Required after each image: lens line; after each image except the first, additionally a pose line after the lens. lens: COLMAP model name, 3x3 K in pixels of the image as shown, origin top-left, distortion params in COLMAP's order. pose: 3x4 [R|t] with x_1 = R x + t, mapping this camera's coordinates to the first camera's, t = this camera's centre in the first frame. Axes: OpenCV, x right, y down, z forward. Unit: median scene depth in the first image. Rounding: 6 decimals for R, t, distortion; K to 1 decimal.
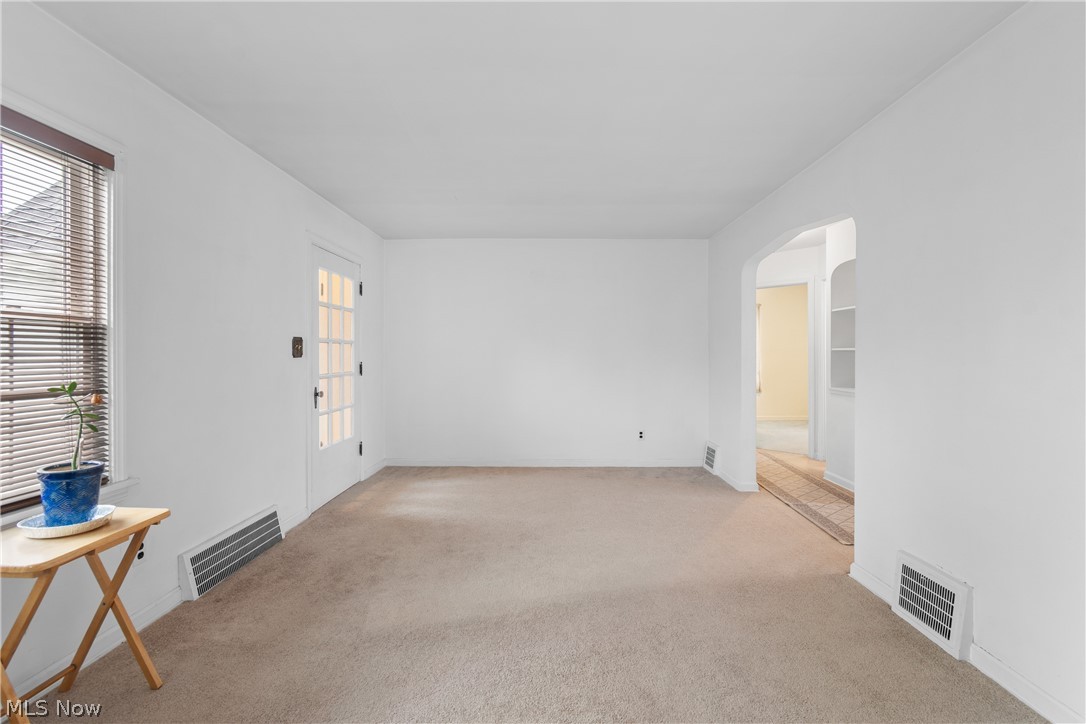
lens RADIAL K [[483.5, 0, 555.3], [0, 483.5, 352.7], [0, 0, 1]] dist [0.004174, -0.002313]
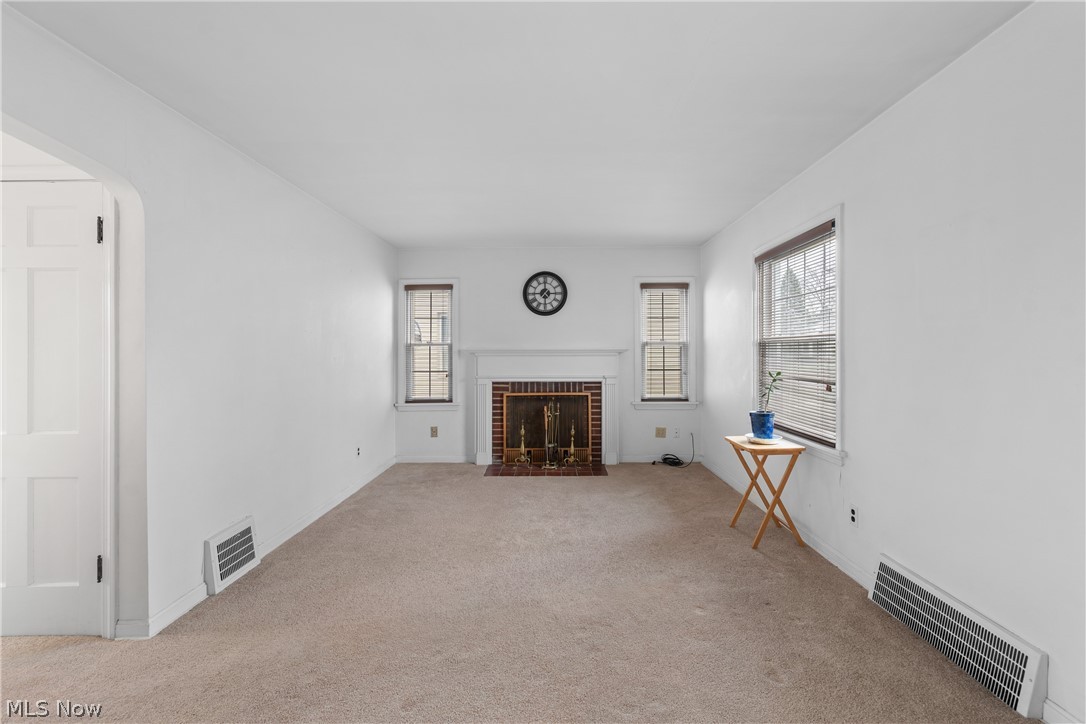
lens RADIAL K [[483.5, 0, 551.7], [0, 483.5, 350.3], [0, 0, 1]] dist [0.004174, -0.002313]
pose [[-0.999894, 0.004709, 0.013773, -0.068604], [0.004587, 0.999950, -0.008883, -0.008021], [-0.013814, -0.008819, -0.999866, 1.660417]]
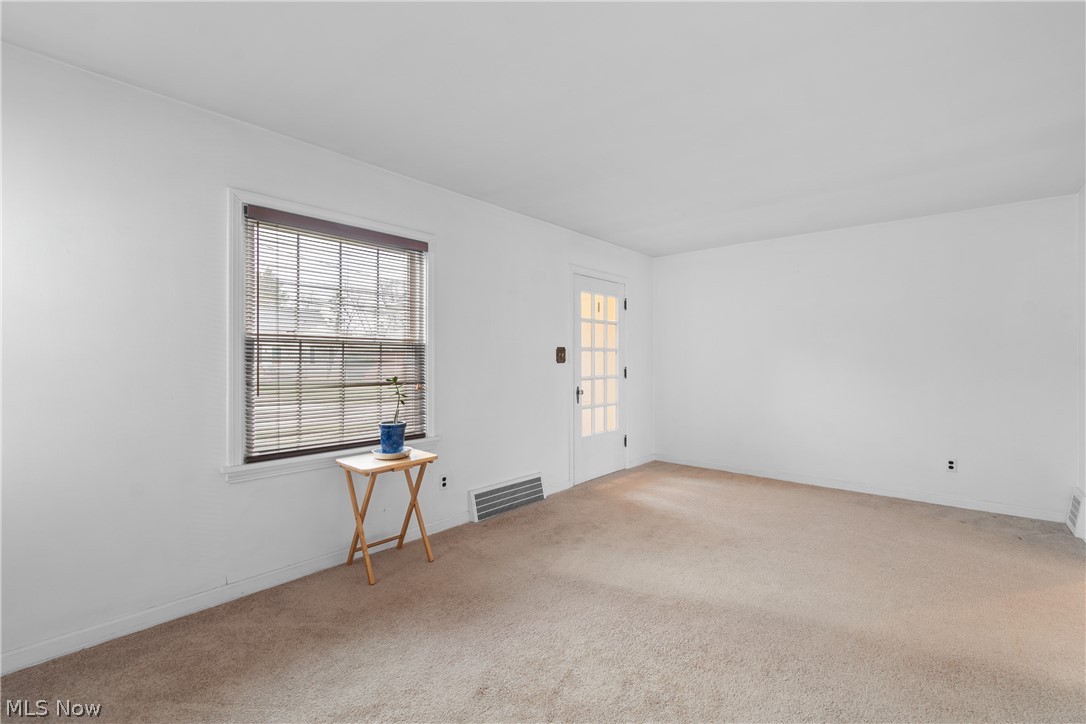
lens RADIAL K [[483.5, 0, 558.0], [0, 483.5, 356.1], [0, 0, 1]] dist [0.004174, -0.002313]
pose [[0.764159, -0.004300, -0.645014, 0.354326], [0.002357, 0.999990, -0.003874, -0.003951], [0.645024, 0.001440, 0.764161, 0.003934]]
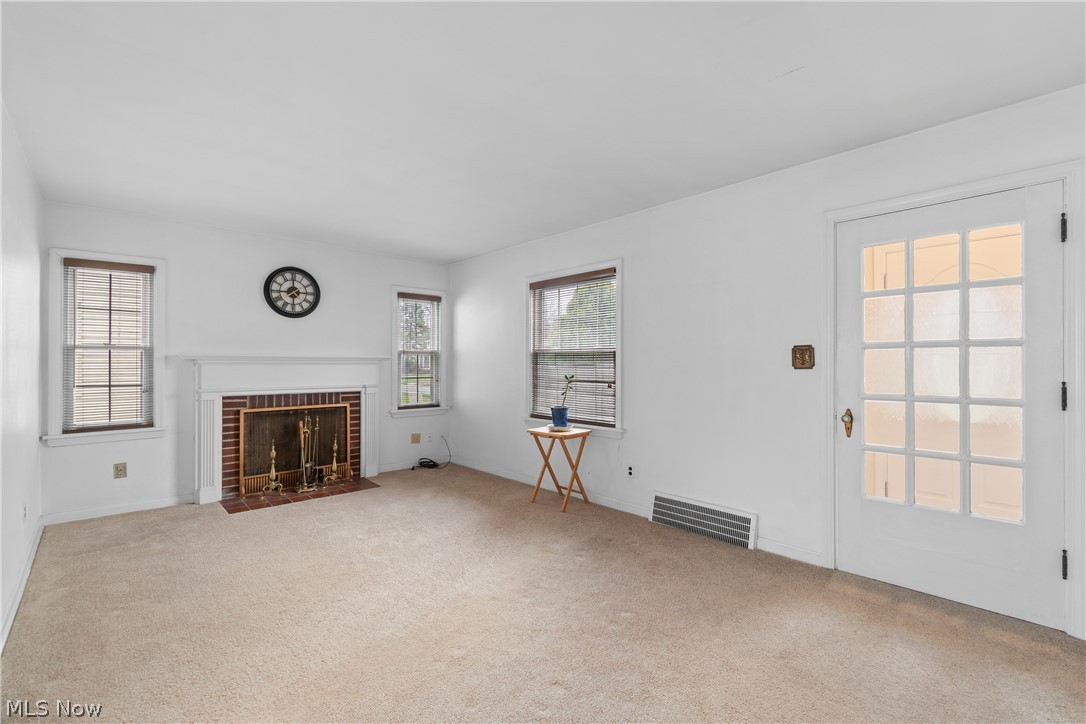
lens RADIAL K [[483.5, 0, 554.1], [0, 483.5, 363.6], [0, 0, 1]] dist [0.004174, -0.002313]
pose [[-0.733596, 0.000656, -0.679586, 0.449136], [0.002899, 0.999993, -0.002164, 0.001283], [0.679580, -0.003558, -0.733593, 1.579889]]
